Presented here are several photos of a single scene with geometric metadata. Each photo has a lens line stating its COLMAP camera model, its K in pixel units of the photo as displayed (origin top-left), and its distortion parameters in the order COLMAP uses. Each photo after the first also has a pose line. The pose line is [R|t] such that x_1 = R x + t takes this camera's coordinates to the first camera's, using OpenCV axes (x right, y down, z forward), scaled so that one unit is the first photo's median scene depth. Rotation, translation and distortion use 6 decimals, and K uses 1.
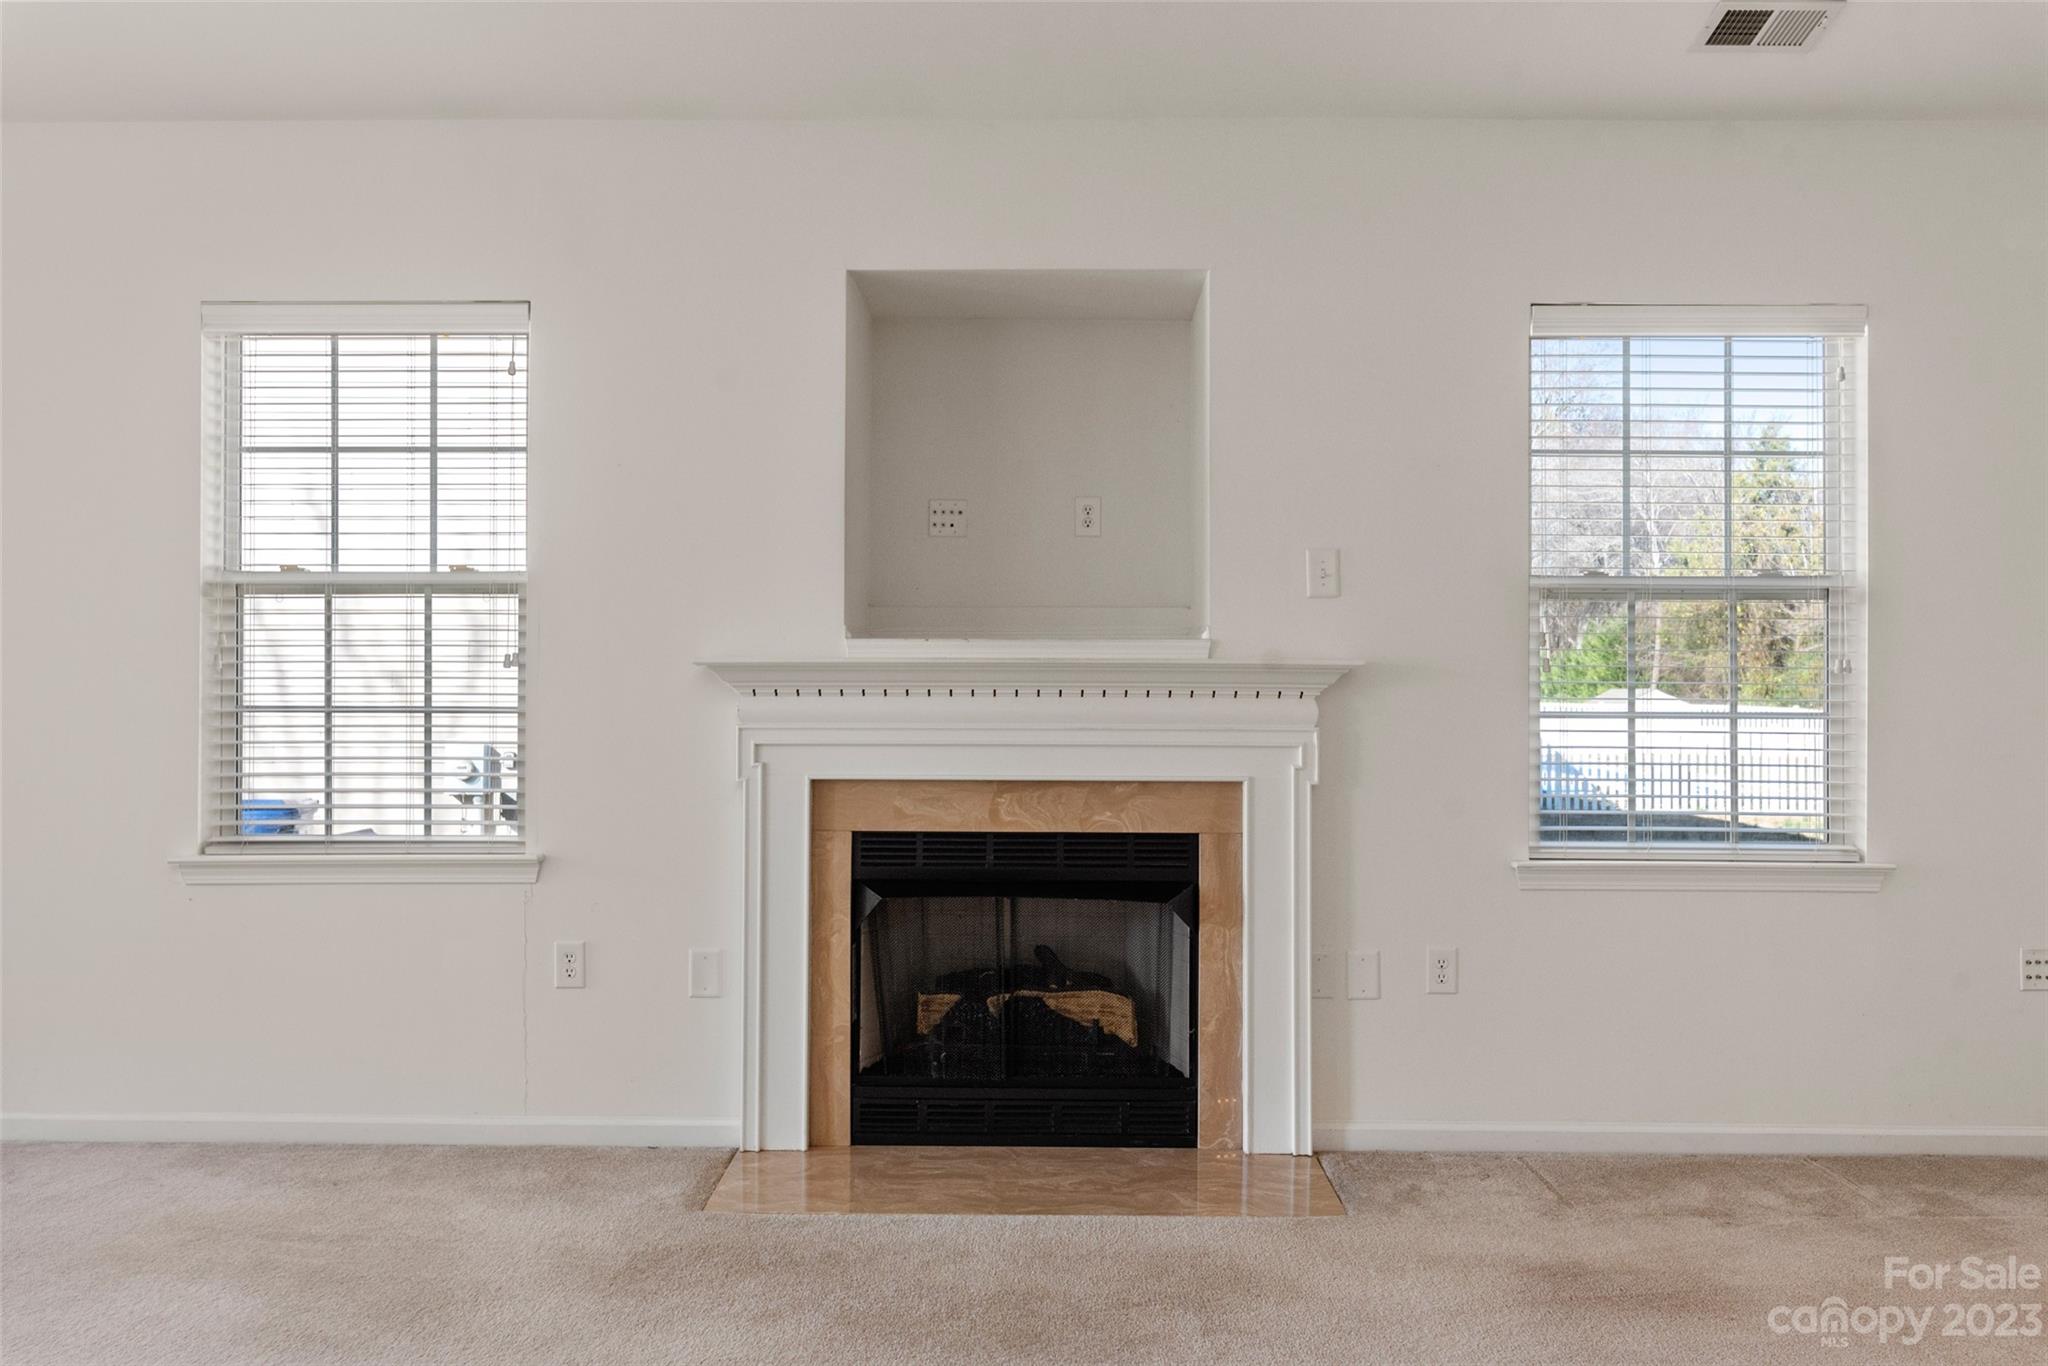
lens RADIAL K [[1608.8, 0, 1022.2], [0, 1608.8, 652.3], [0, 0, 1]] dist [-0.003428, -0.000030]
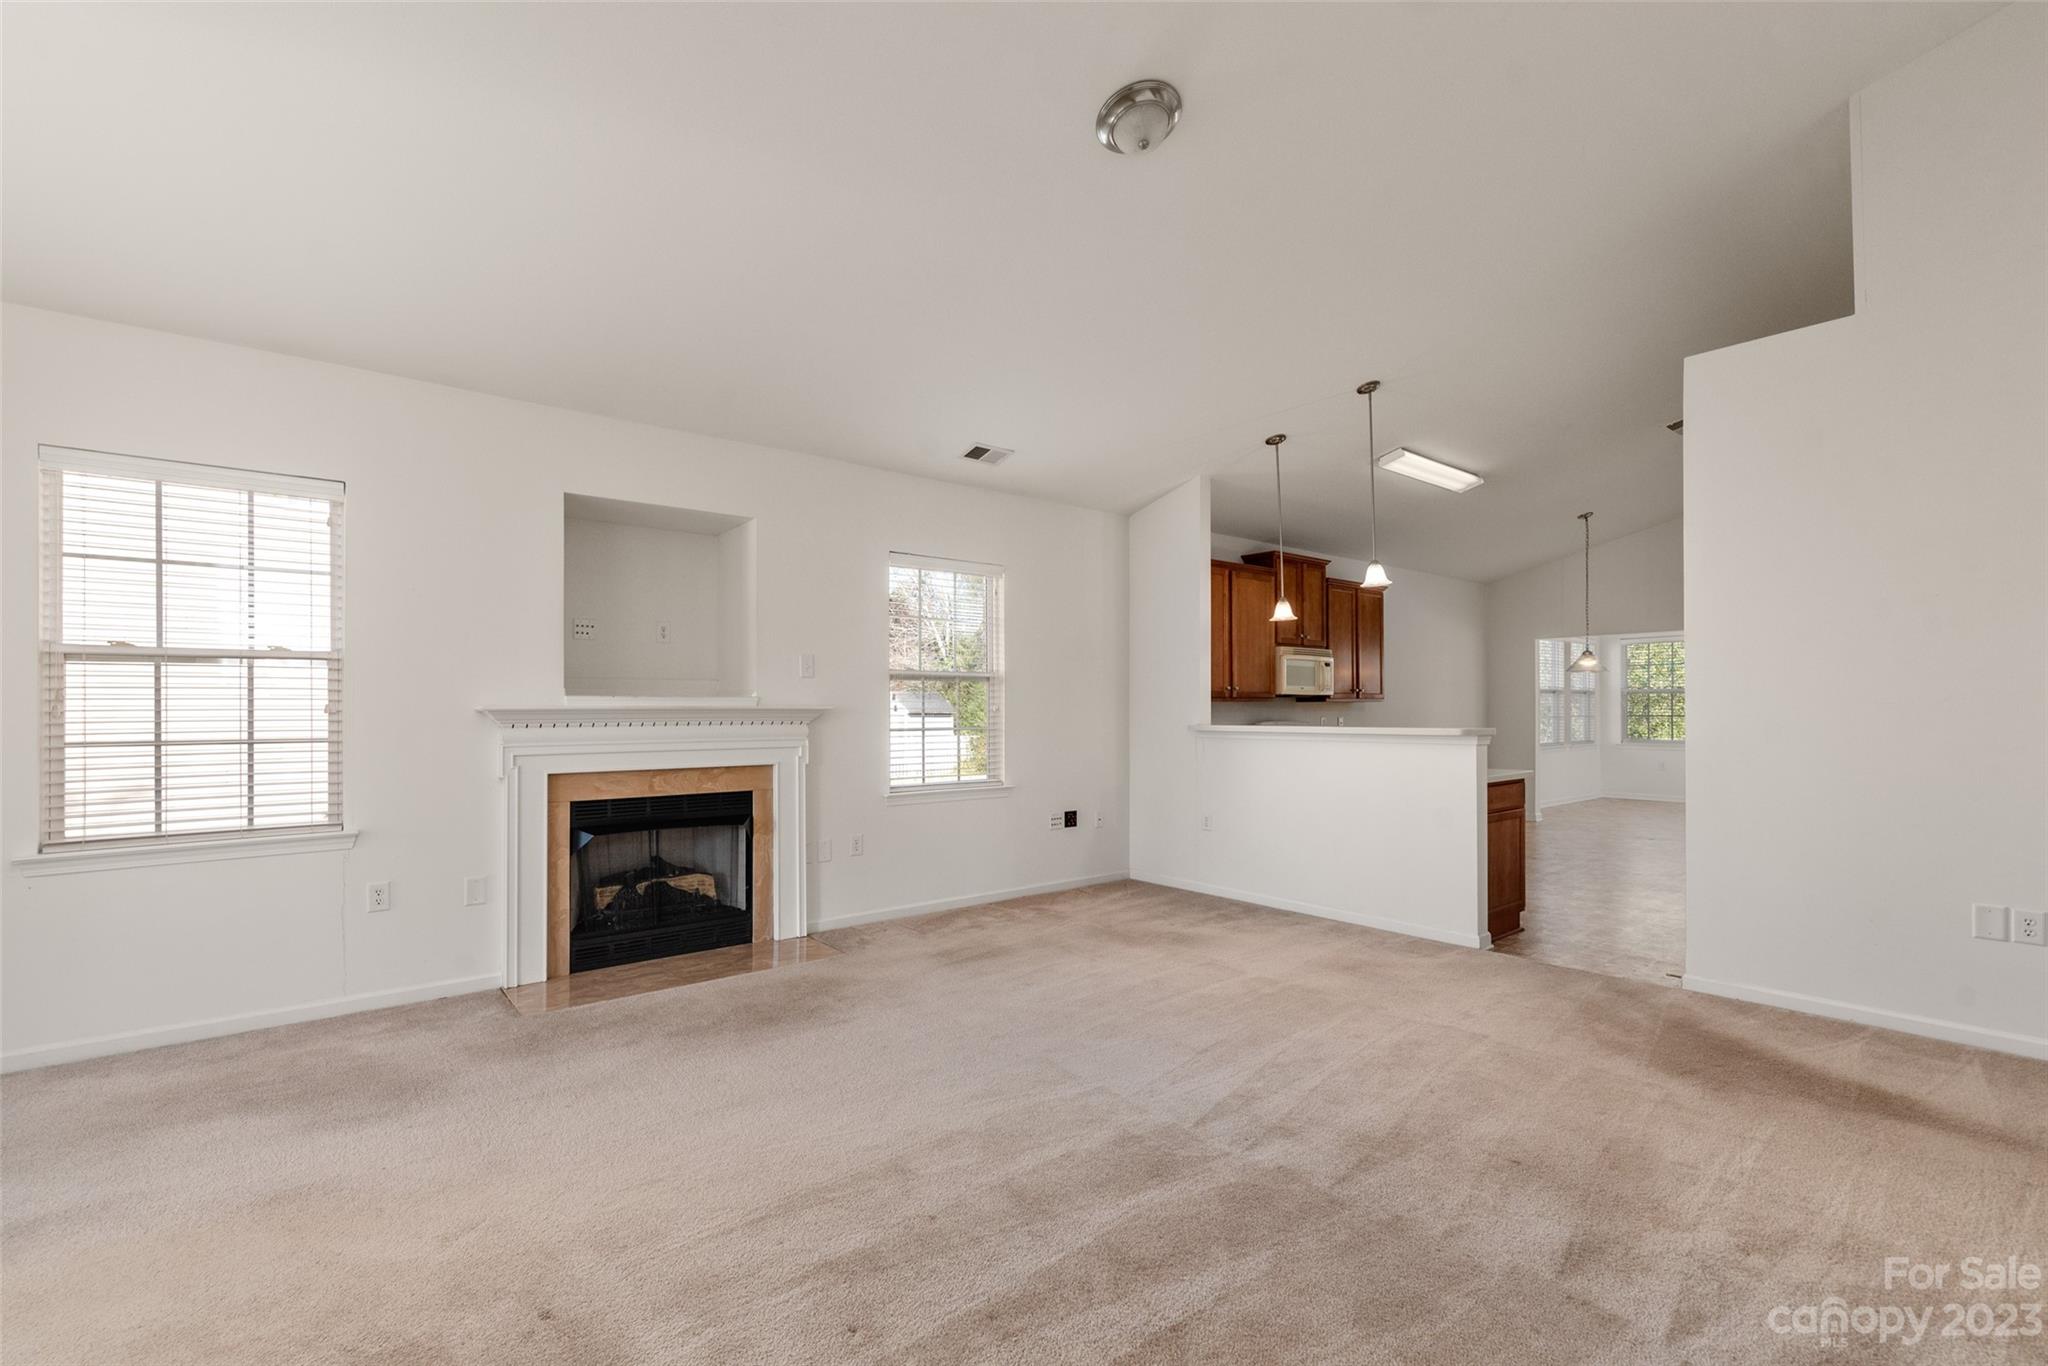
lens RADIAL K [[883.7, 0, 1018.5], [0, 883.7, 704.2], [0, 0, 1]] dist [0.000936, -0.000091]
pose [[0.770667, -0.001319, 0.637236, -0.351659], [0.000500, 0.999999, 0.001465, 0.000084], [-0.637238, -0.000810, 0.770667, -0.093692]]
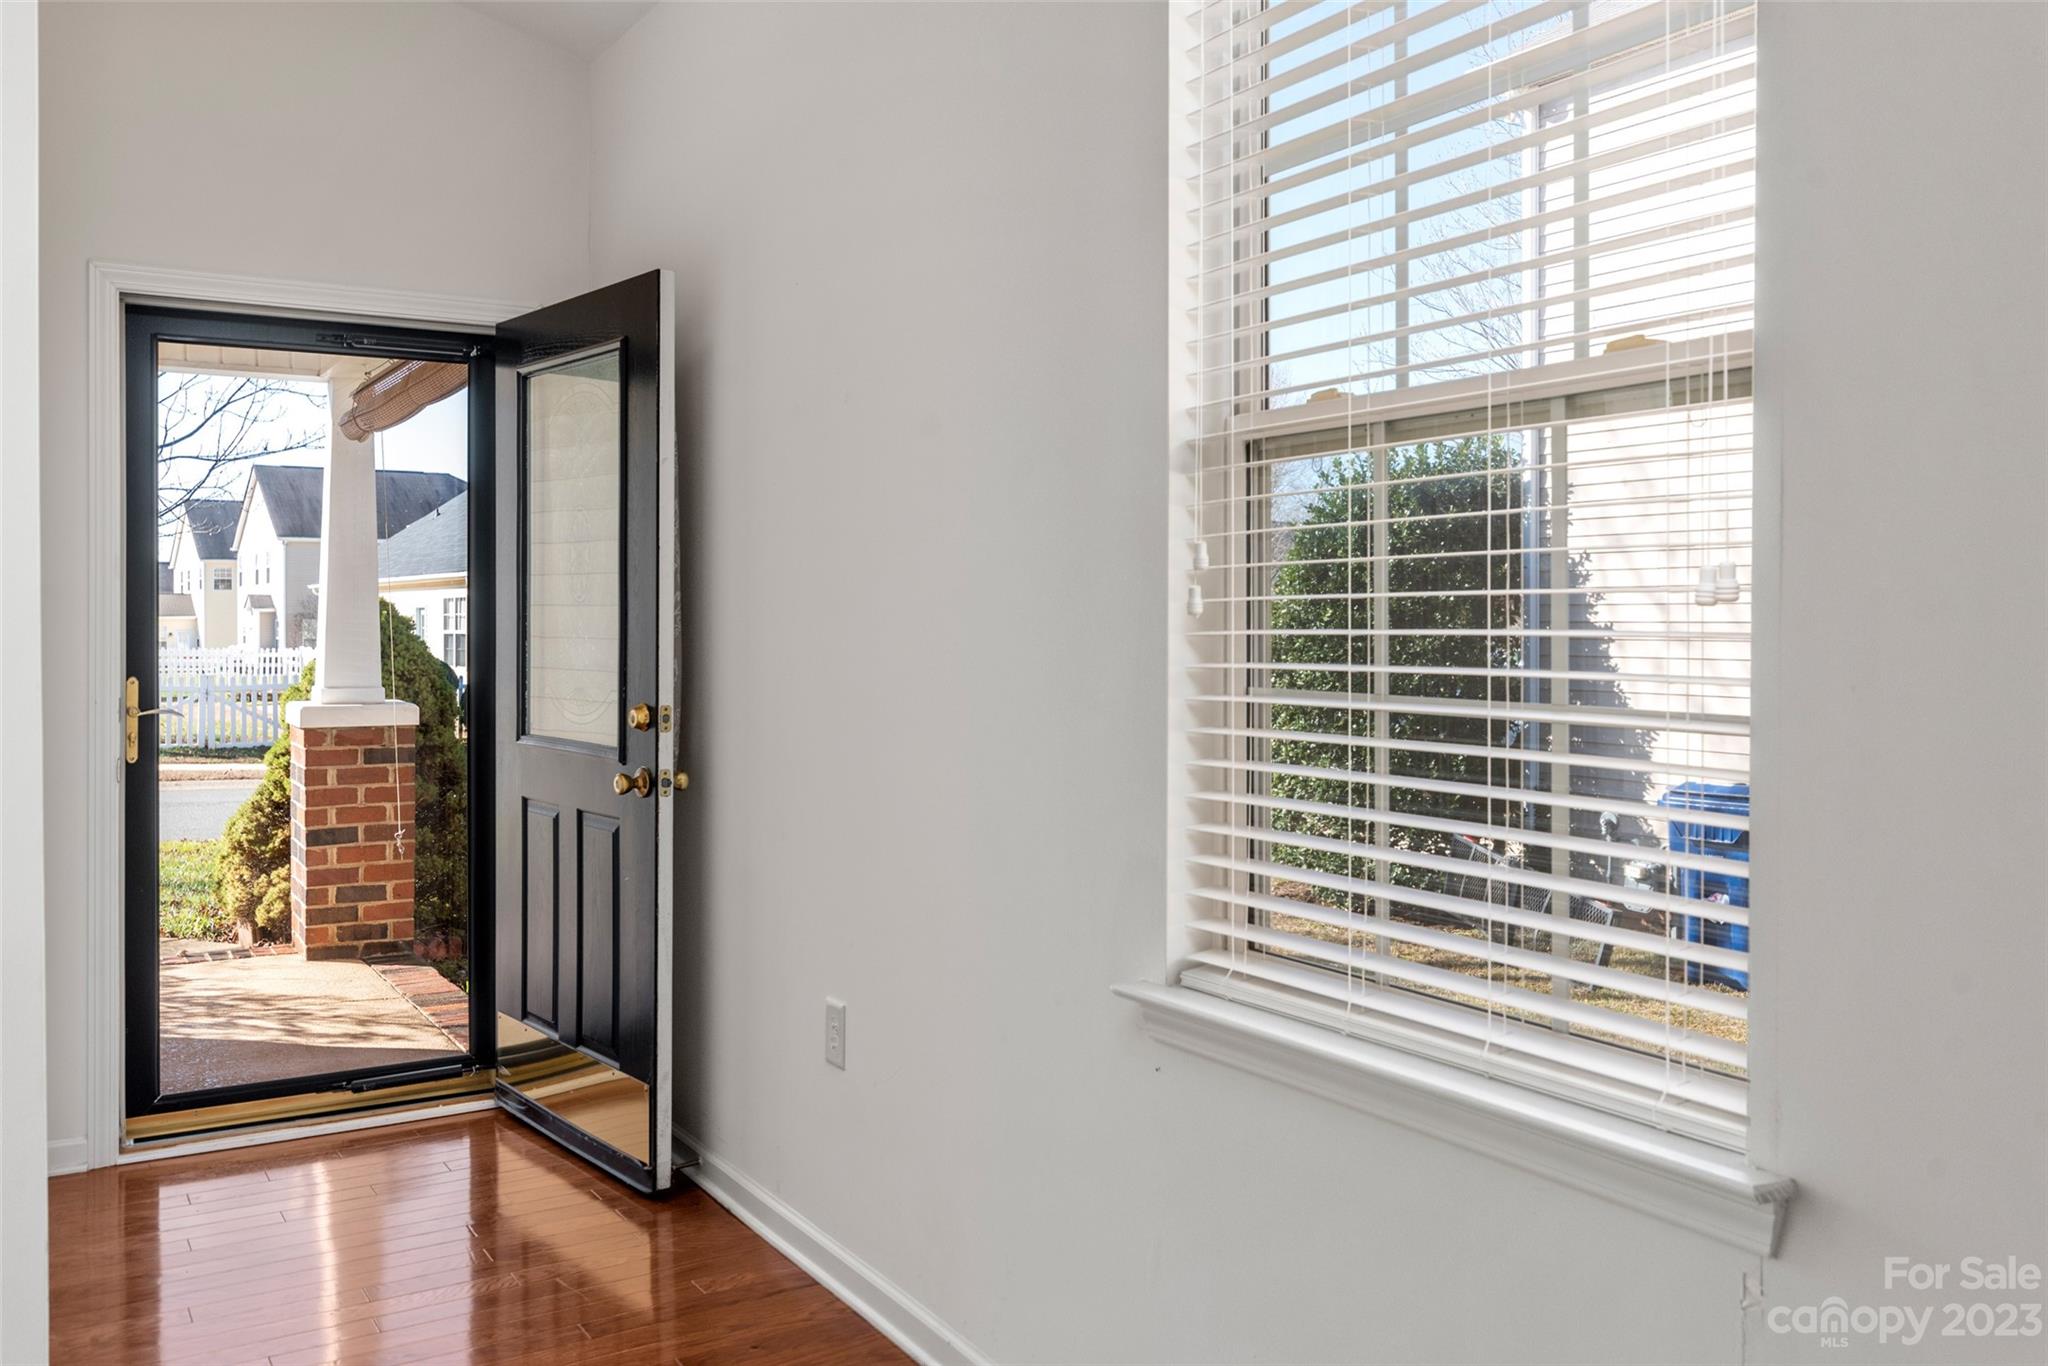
lens RADIAL K [[1669.7, 0, 1024.1], [0, 1669.7, 672.0], [0, 0, 1]] dist [0.003907, 0.002326]
pose [[0.528683, 0.024422, -0.848468, -0.093571], [0.000795, 0.999571, 0.029267, 0.011988], [0.848819, -0.016148, 0.528437, 0.687116]]
